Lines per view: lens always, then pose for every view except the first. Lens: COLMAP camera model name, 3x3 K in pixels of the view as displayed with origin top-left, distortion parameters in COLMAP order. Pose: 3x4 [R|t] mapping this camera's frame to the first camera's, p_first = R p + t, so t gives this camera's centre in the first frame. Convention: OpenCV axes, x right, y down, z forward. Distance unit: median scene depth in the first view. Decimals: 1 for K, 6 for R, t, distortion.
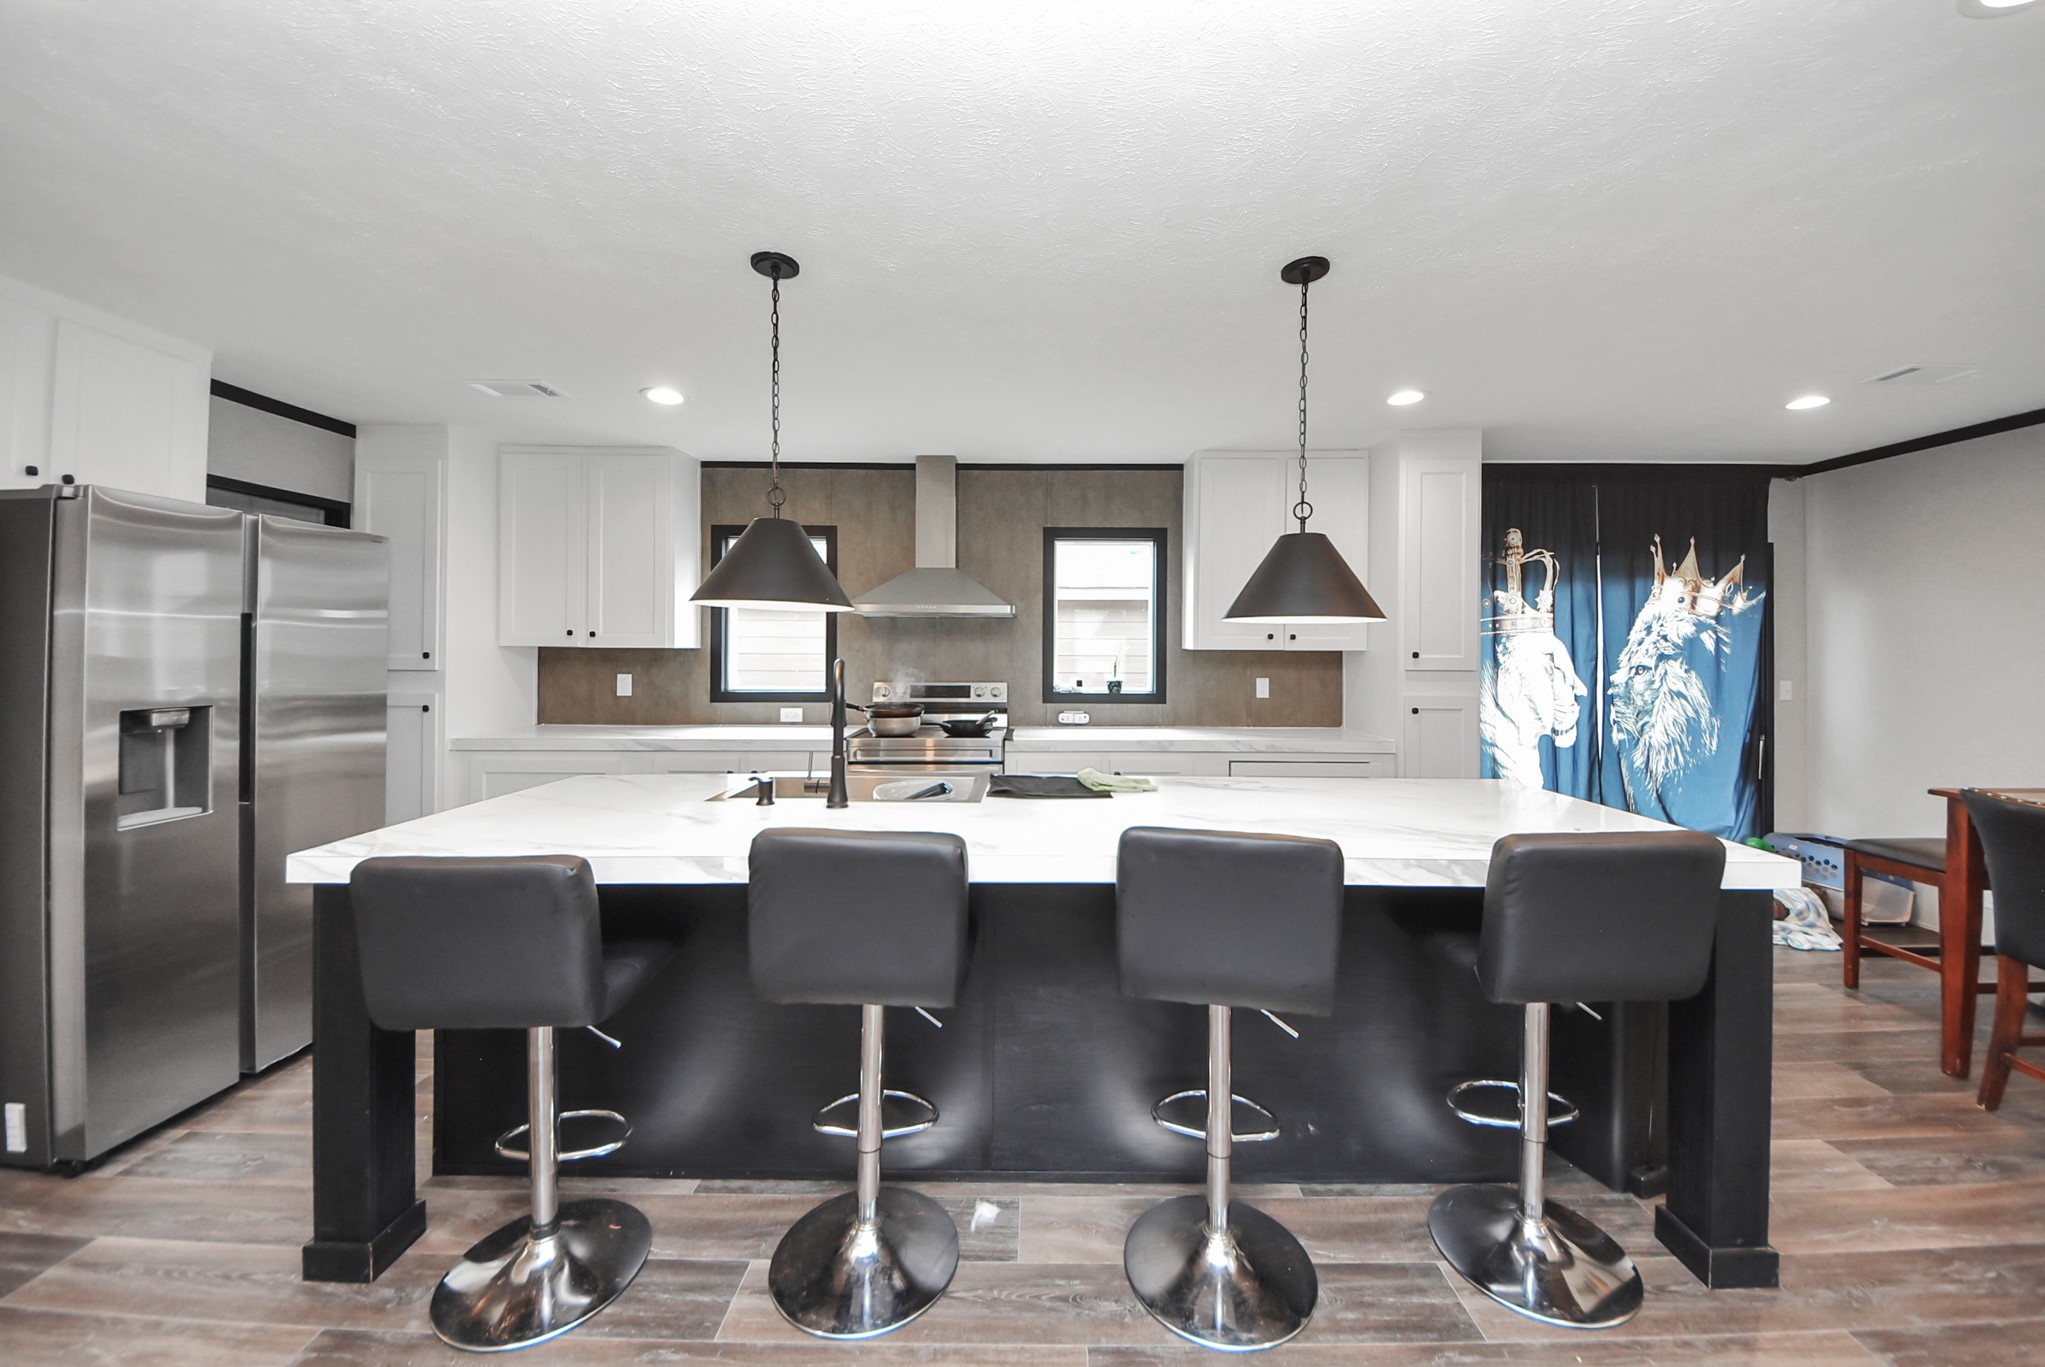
lens RADIAL K [[745.5, 0, 1024.8], [0, 745.5, 642.5], [0, 0, 1]] dist [-0.002314, -0.000229]
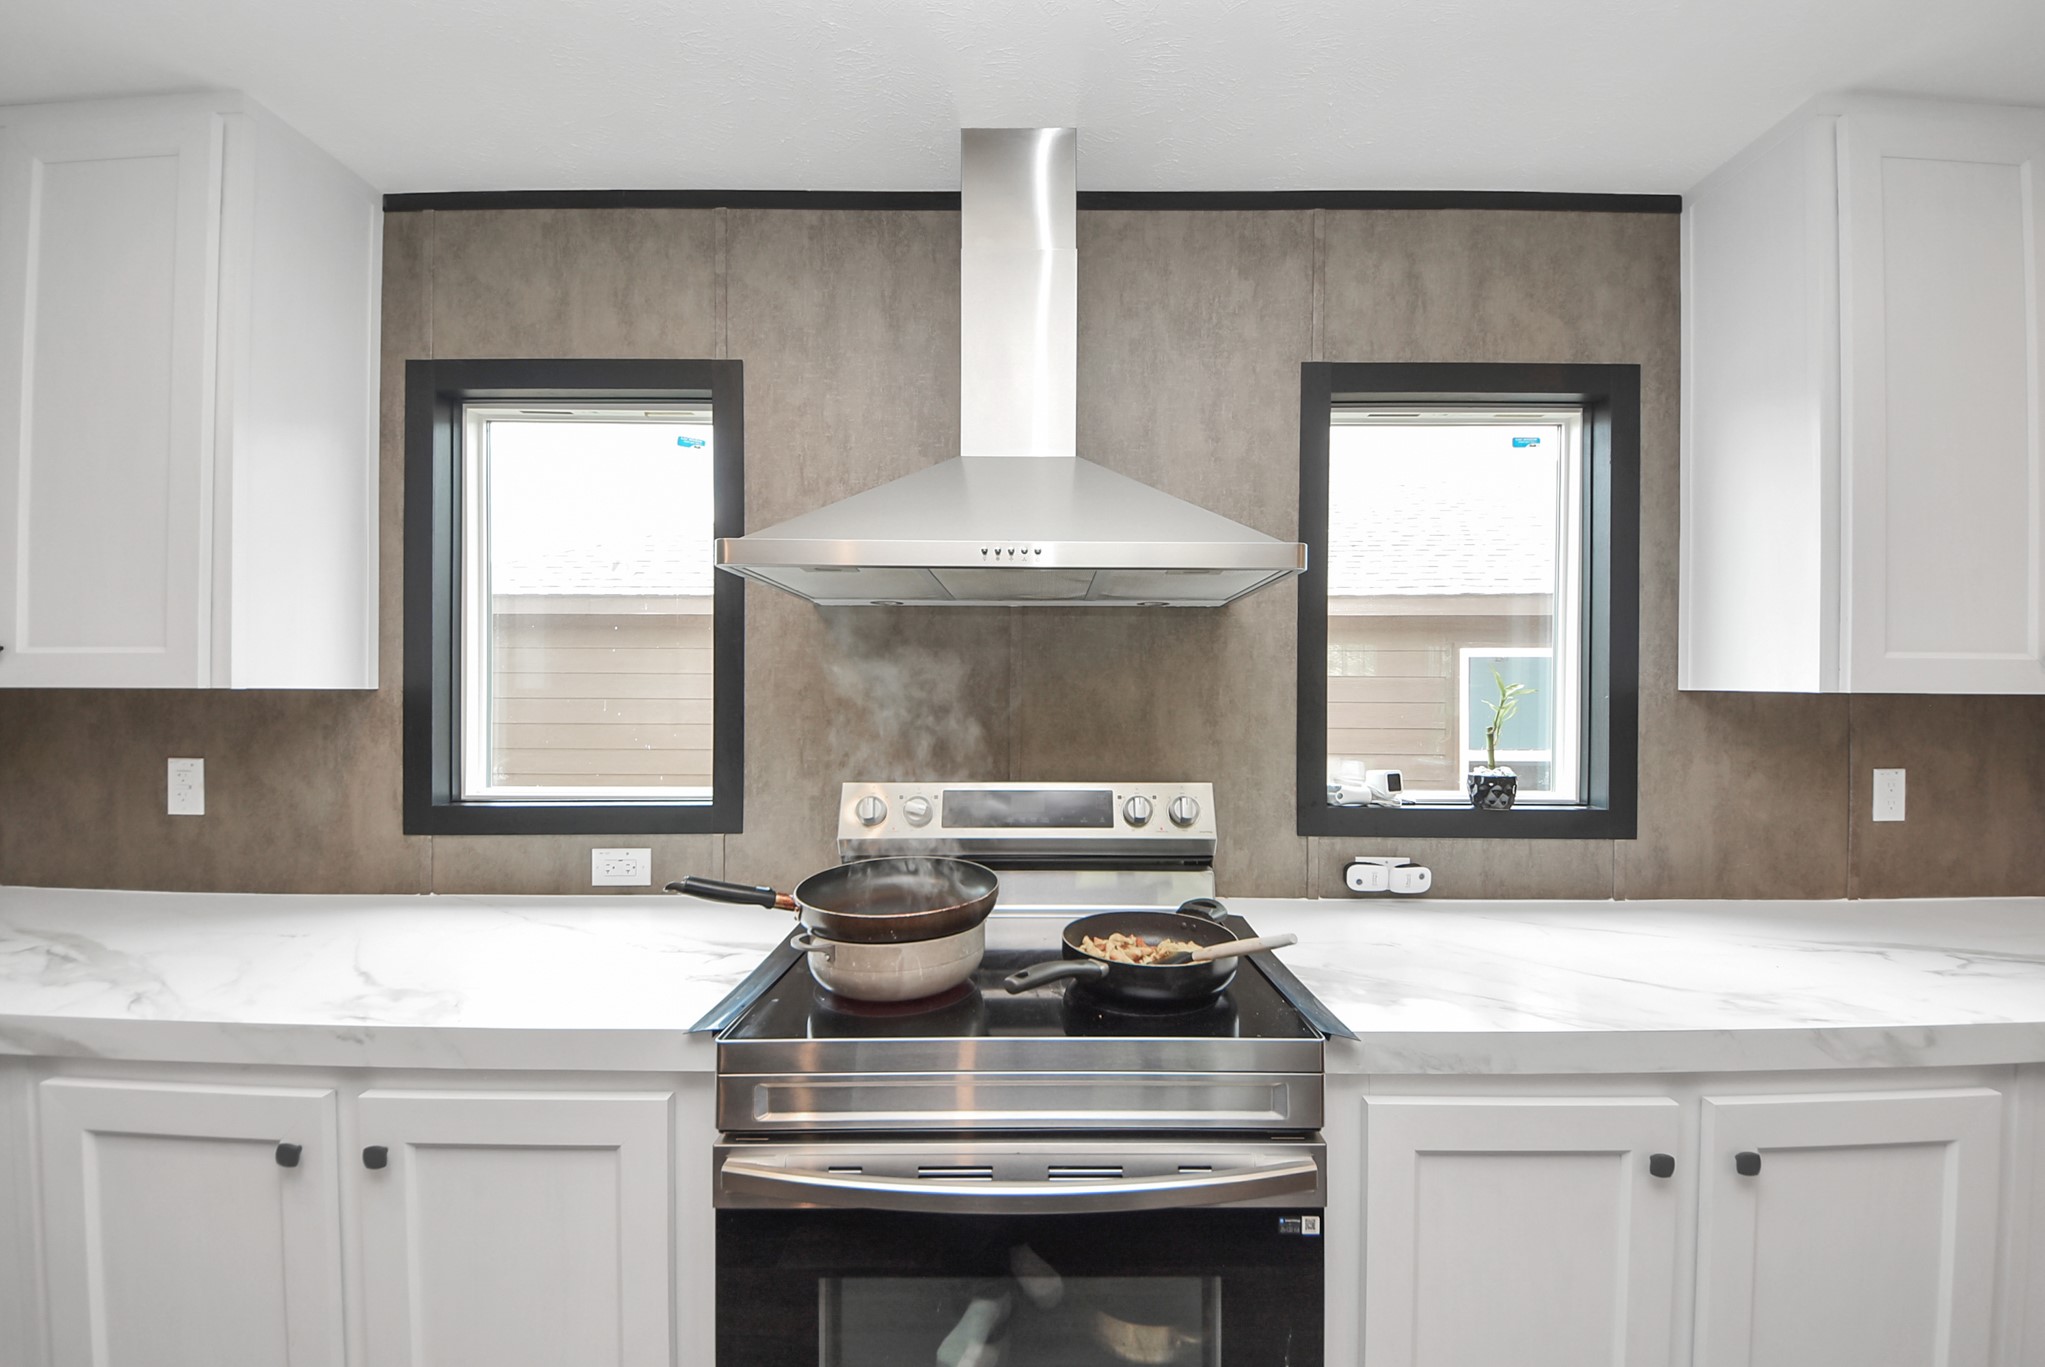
lens RADIAL K [[744.6, 0, 1022.5], [0, 744.6, 683.5], [0, 0, 1]] dist [0.006466, -0.000048]
pose [[0.999999, -0.001322, 0.000113, -0.118084], [0.001322, 0.999998, 0.001188, 0.004489], [-0.000115, -0.001188, 0.999999, 0.642753]]
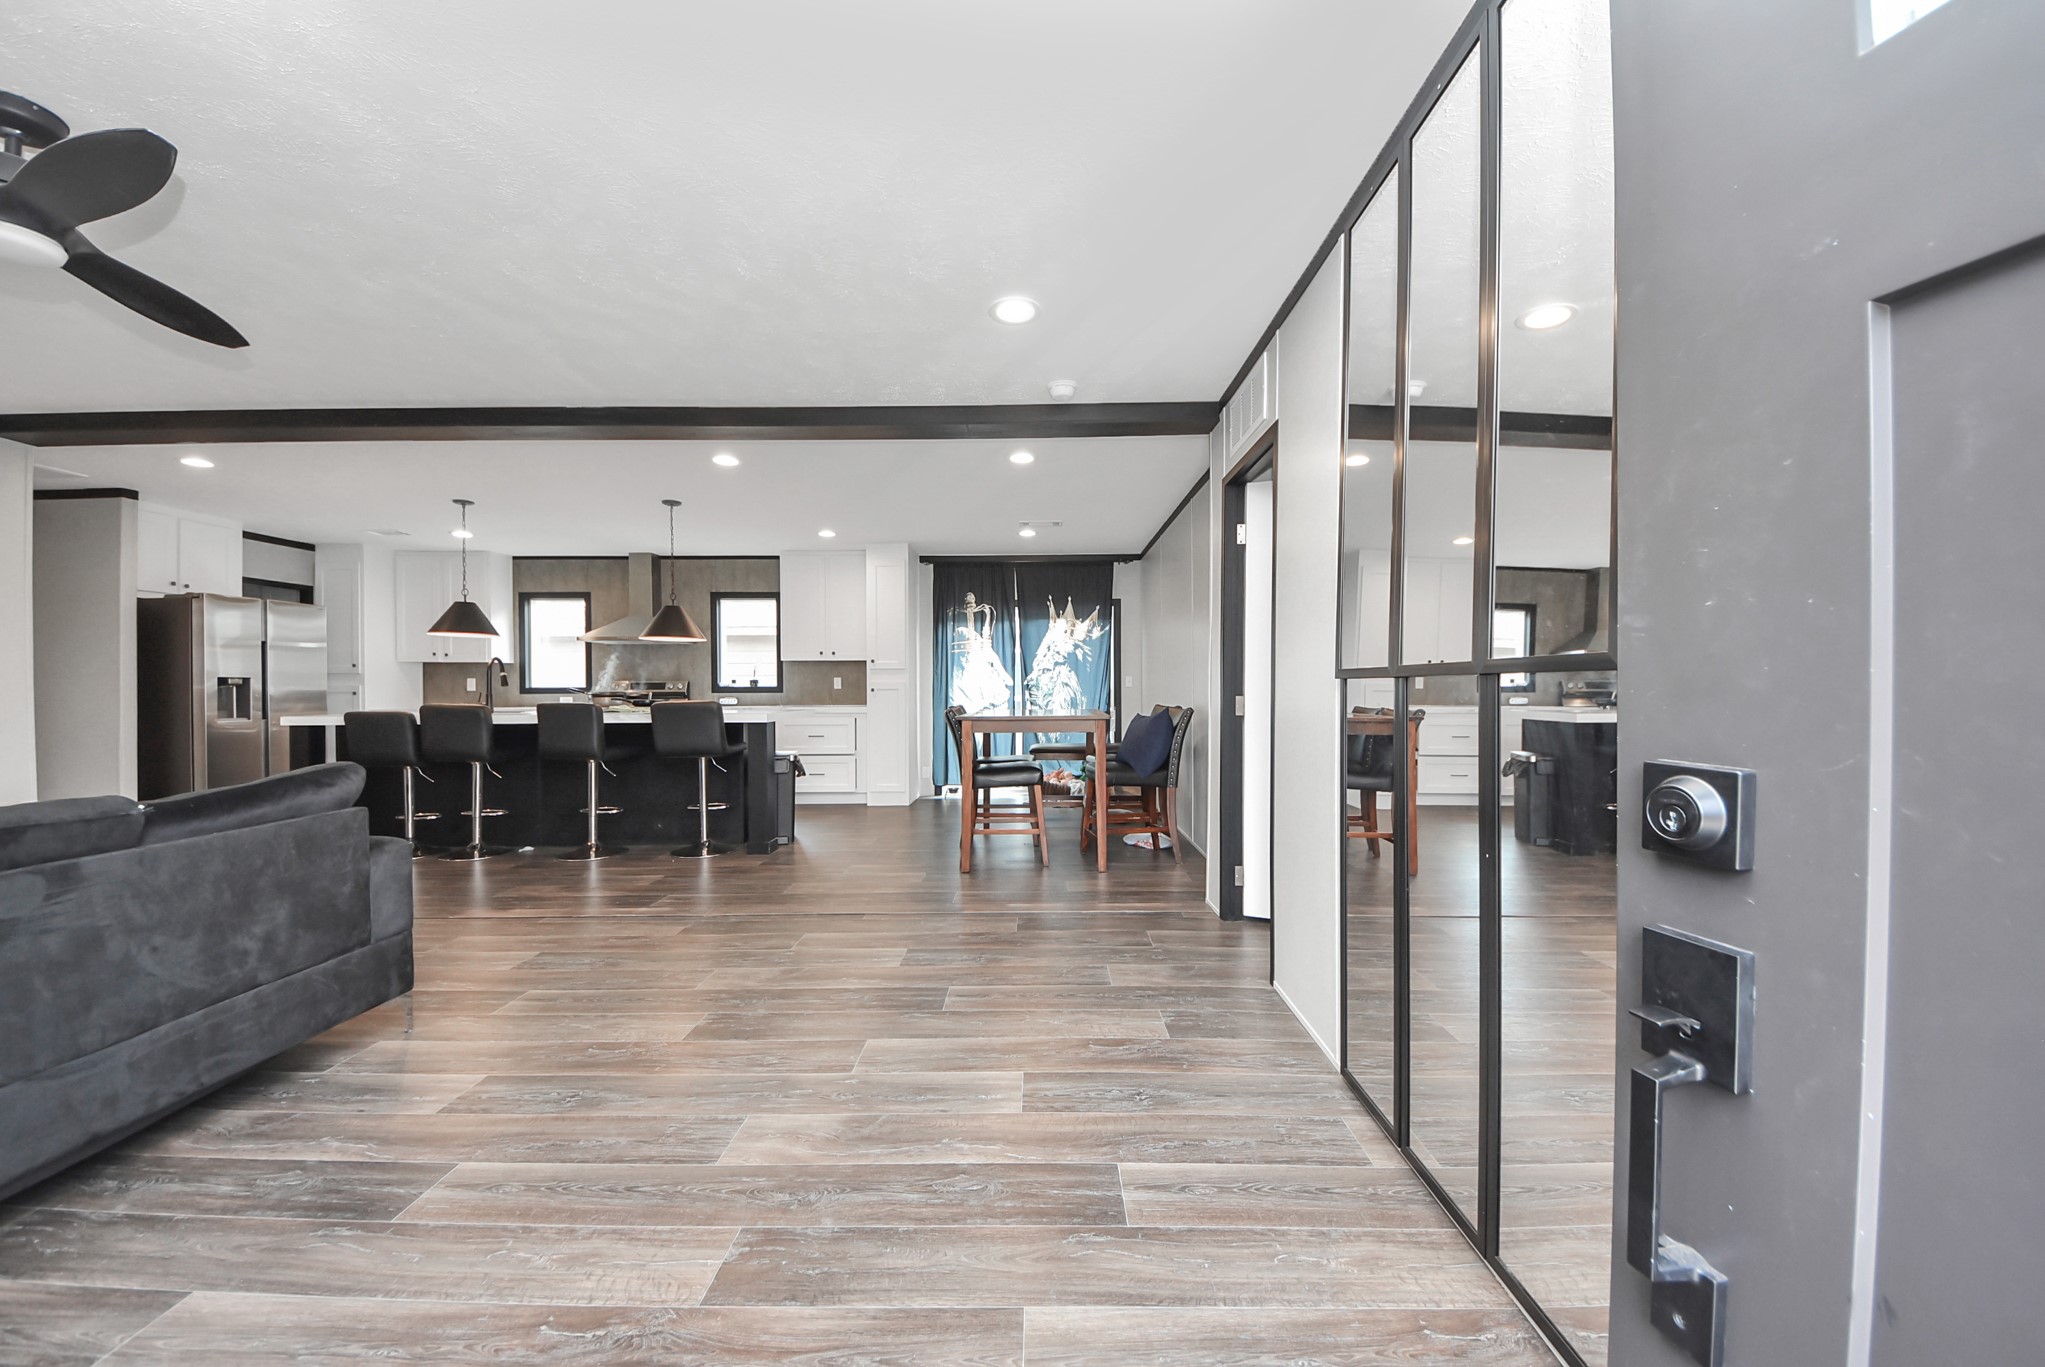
lens RADIAL K [[783.7, 0, 1022.5], [0, 783.7, 683.5], [0, 0, 1]] dist [0.051102, -0.033466]
pose [[0.999909, -0.007903, -0.010926, 0.795005], [0.008032, 0.999898, 0.011814, 0.044450], [0.010831, -0.011901, 0.999871, -0.871623]]
